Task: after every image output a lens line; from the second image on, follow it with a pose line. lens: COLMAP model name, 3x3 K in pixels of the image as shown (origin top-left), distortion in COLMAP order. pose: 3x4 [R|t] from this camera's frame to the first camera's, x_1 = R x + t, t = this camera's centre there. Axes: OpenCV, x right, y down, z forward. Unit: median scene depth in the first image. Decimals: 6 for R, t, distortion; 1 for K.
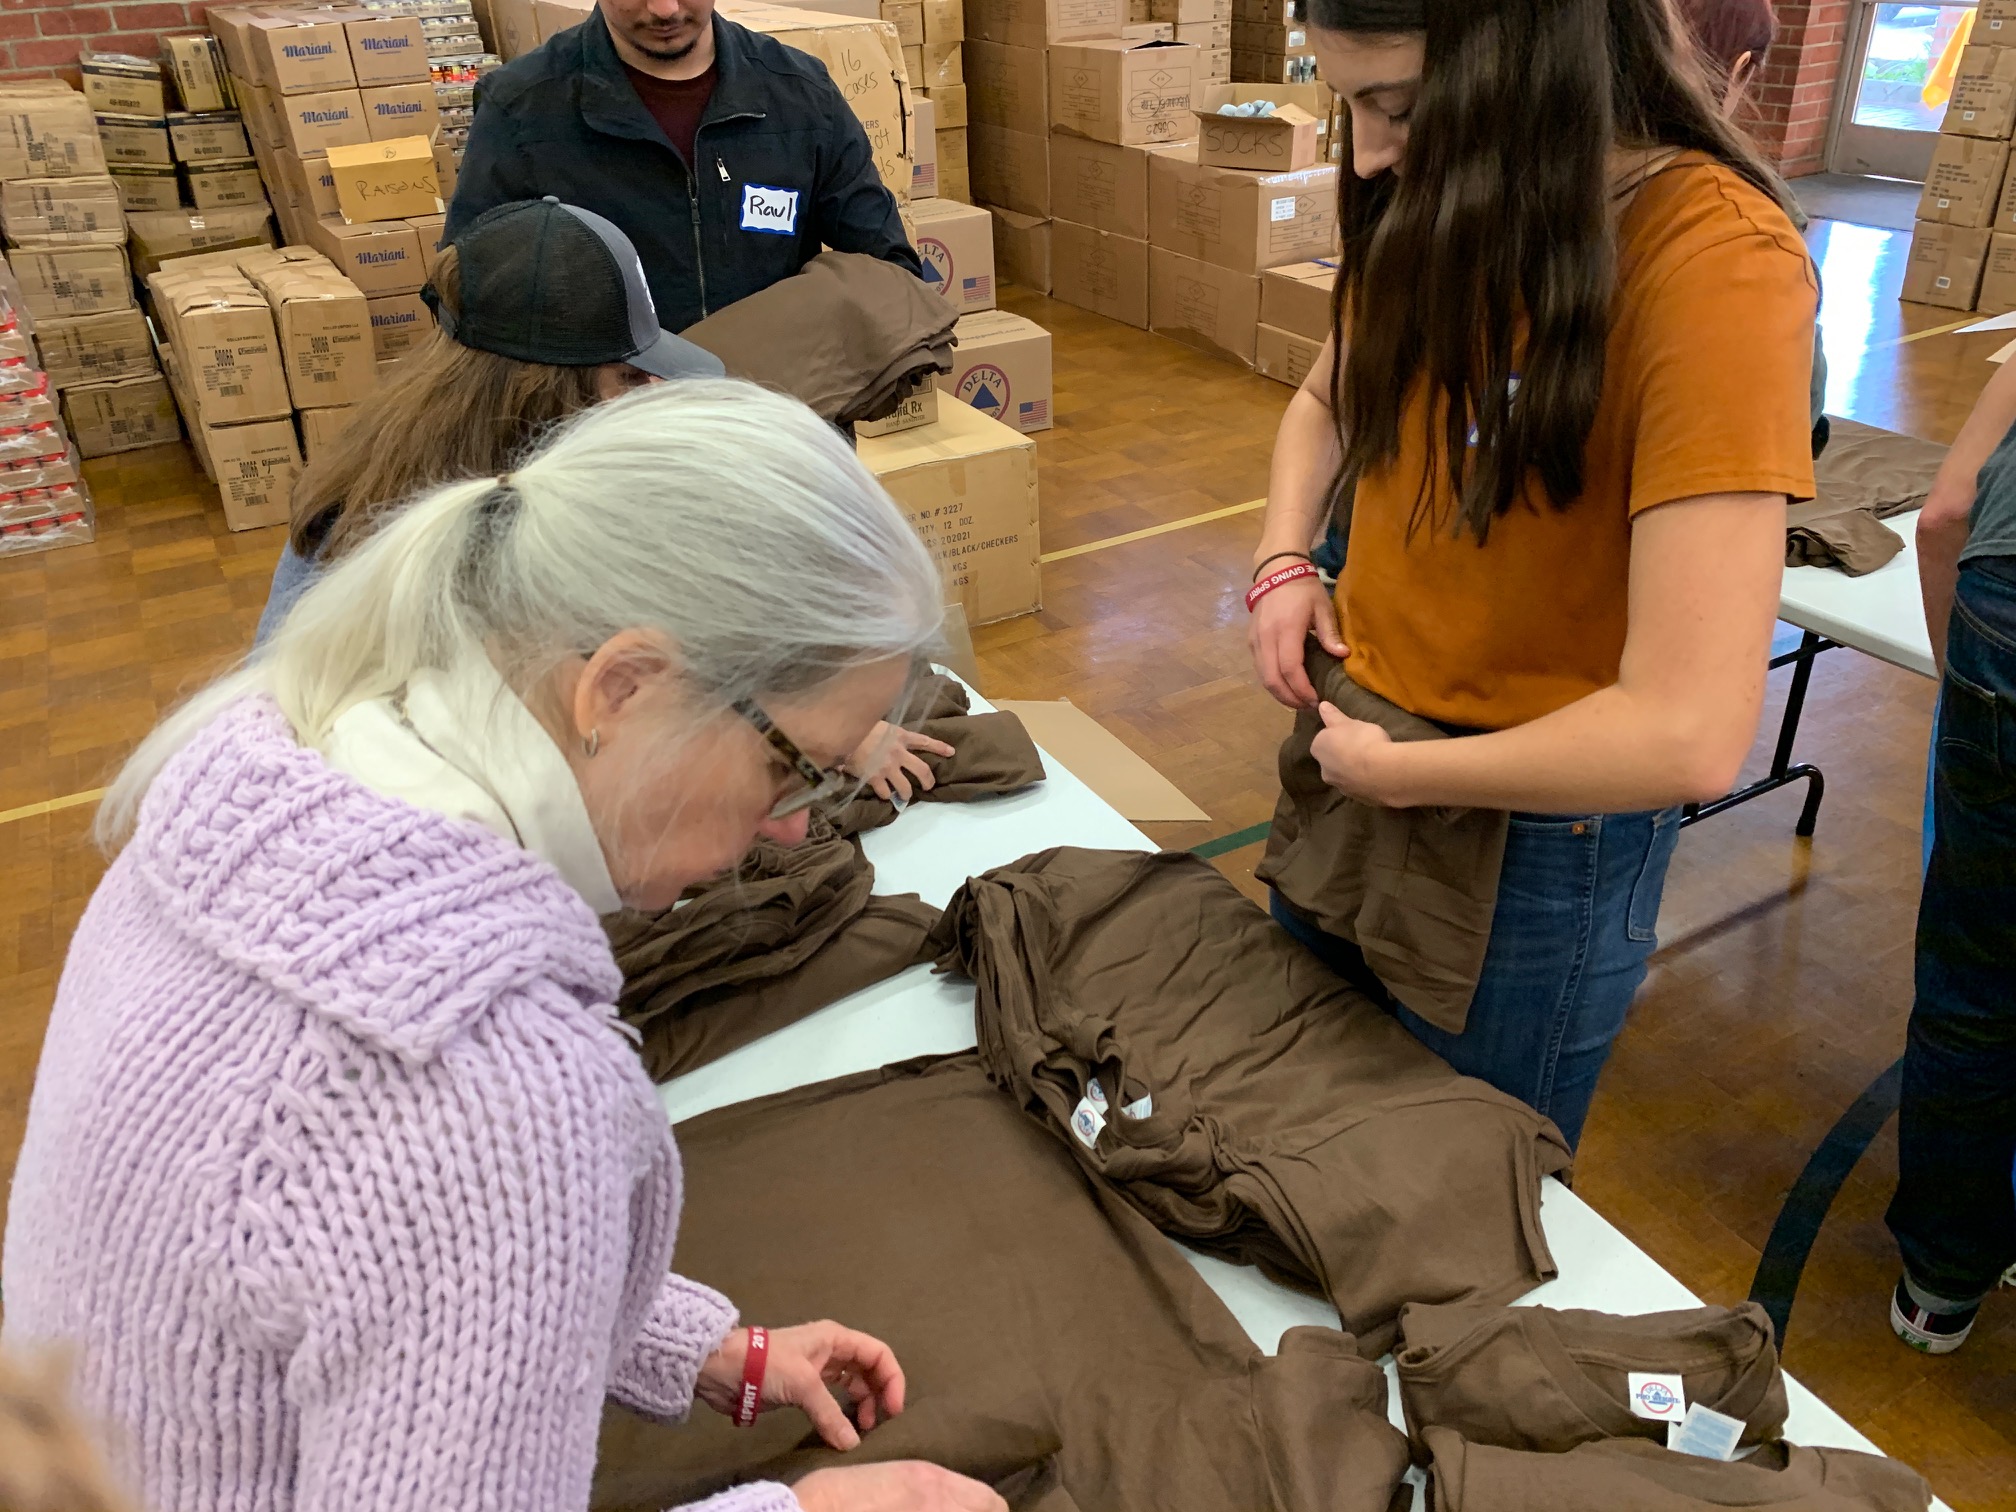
lens RADIAL K [[1548.3, 0, 1010.9], [0, 1548.3, 725.1], [0, 0, 1]] dist [0.043494, -0.055370]
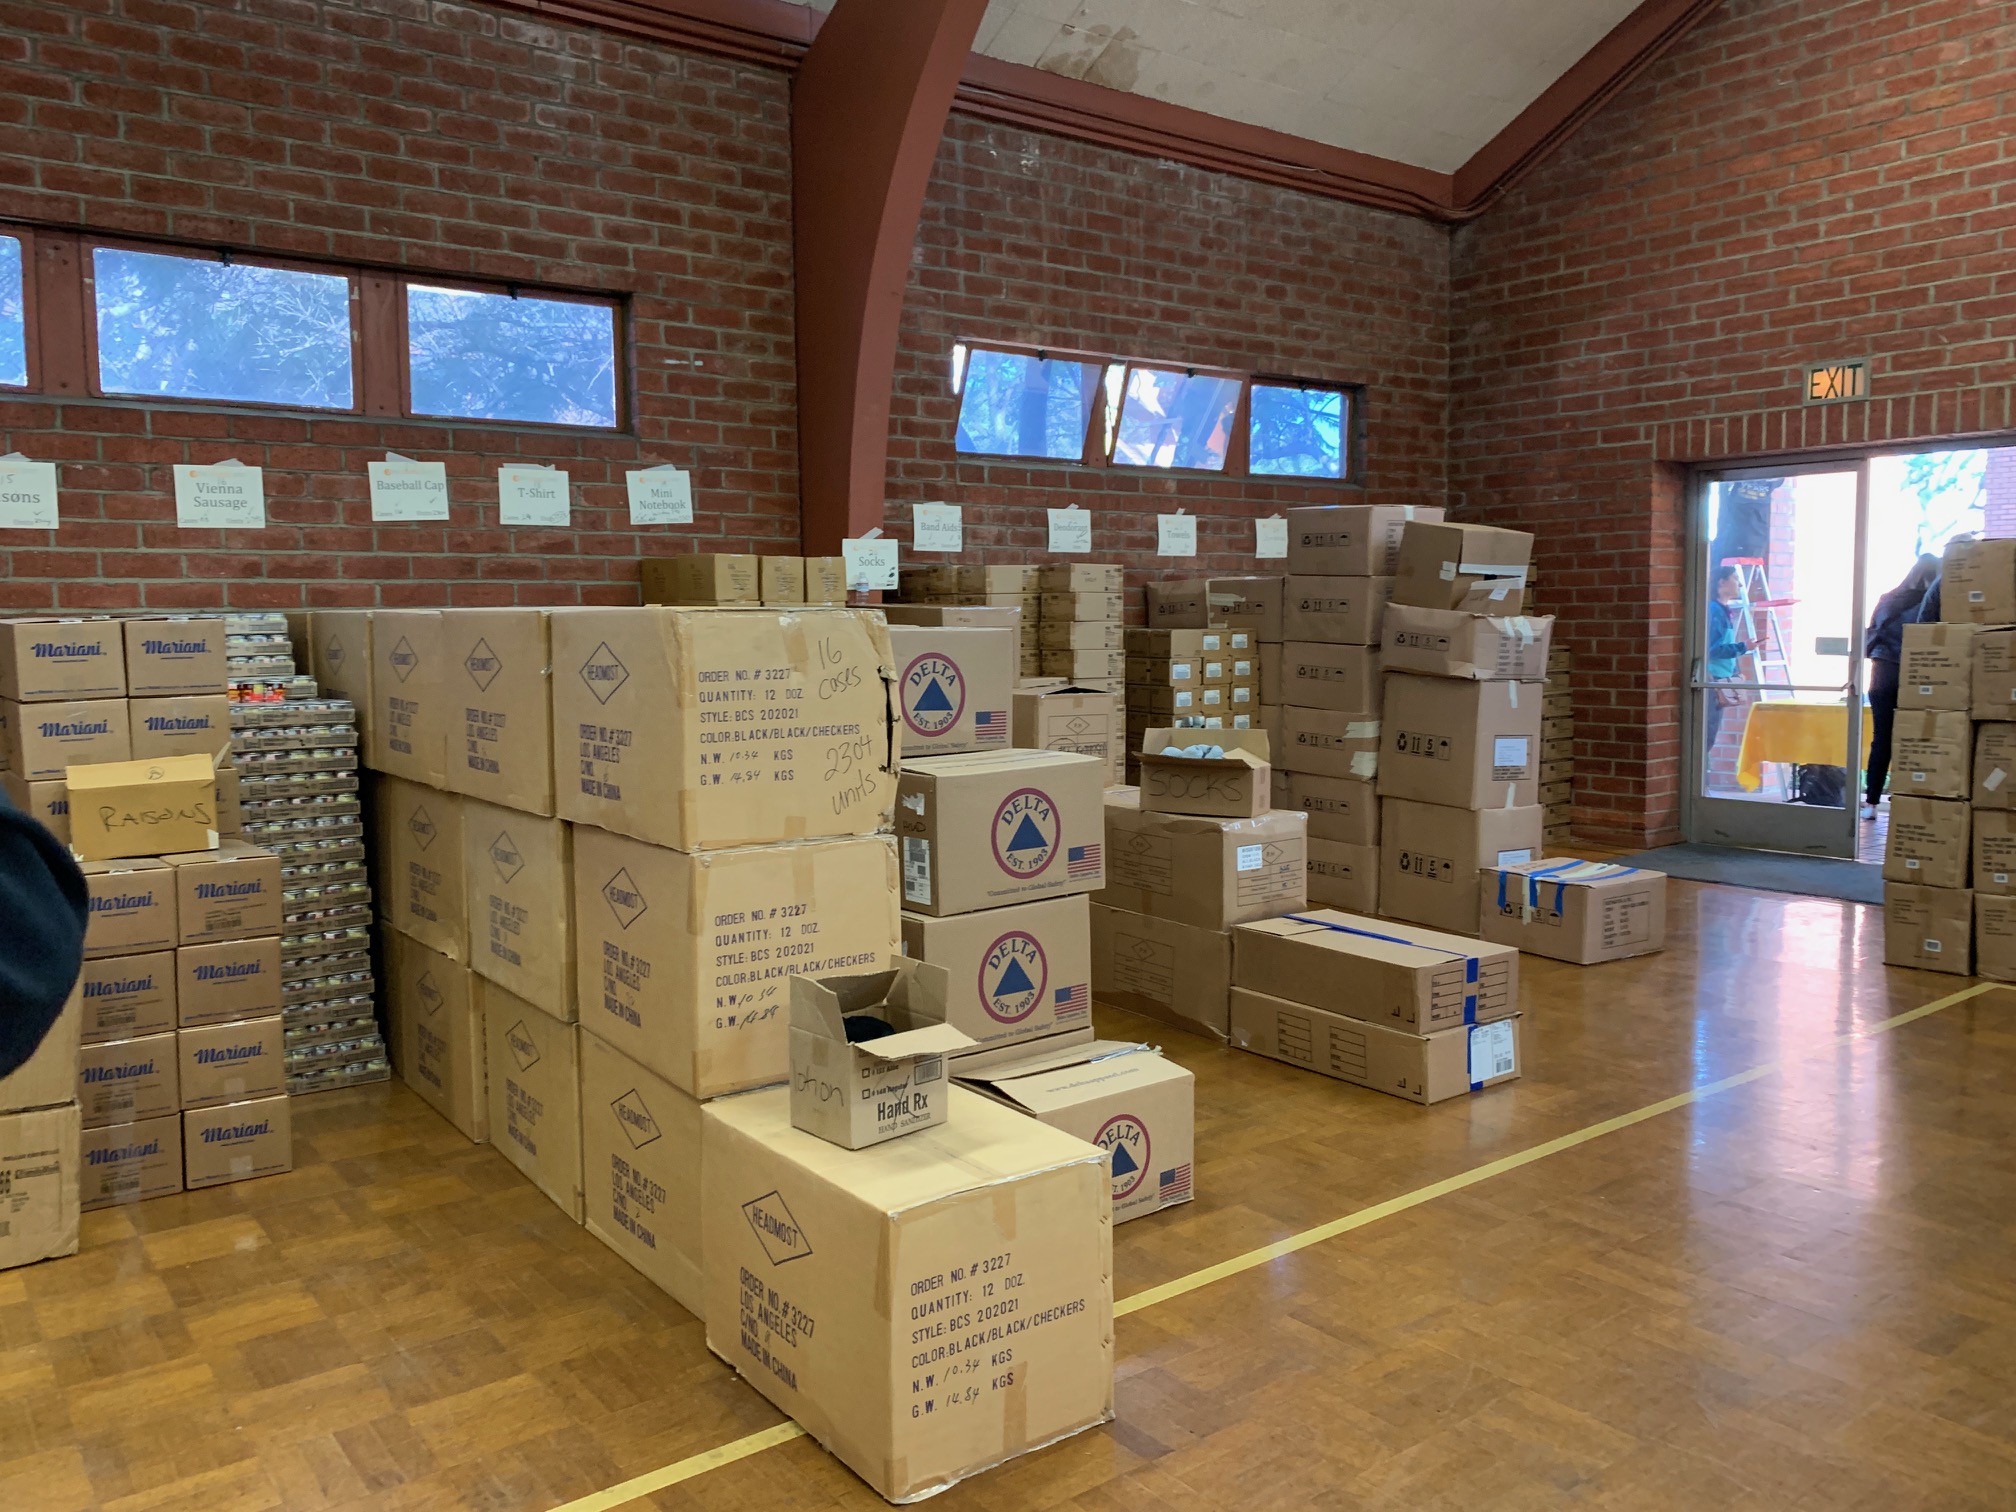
lens RADIAL K [[1548.3, 0, 1010.9], [0, 1548.3, 725.1], [0, 0, 1]] dist [0.043494, -0.055370]
pose [[0.988084, 0.023172, 0.152160, -0.089337], [0.041589, 0.911630, -0.408901, -0.051724], [-0.148189, 0.410357, 0.899804, 0.213047]]
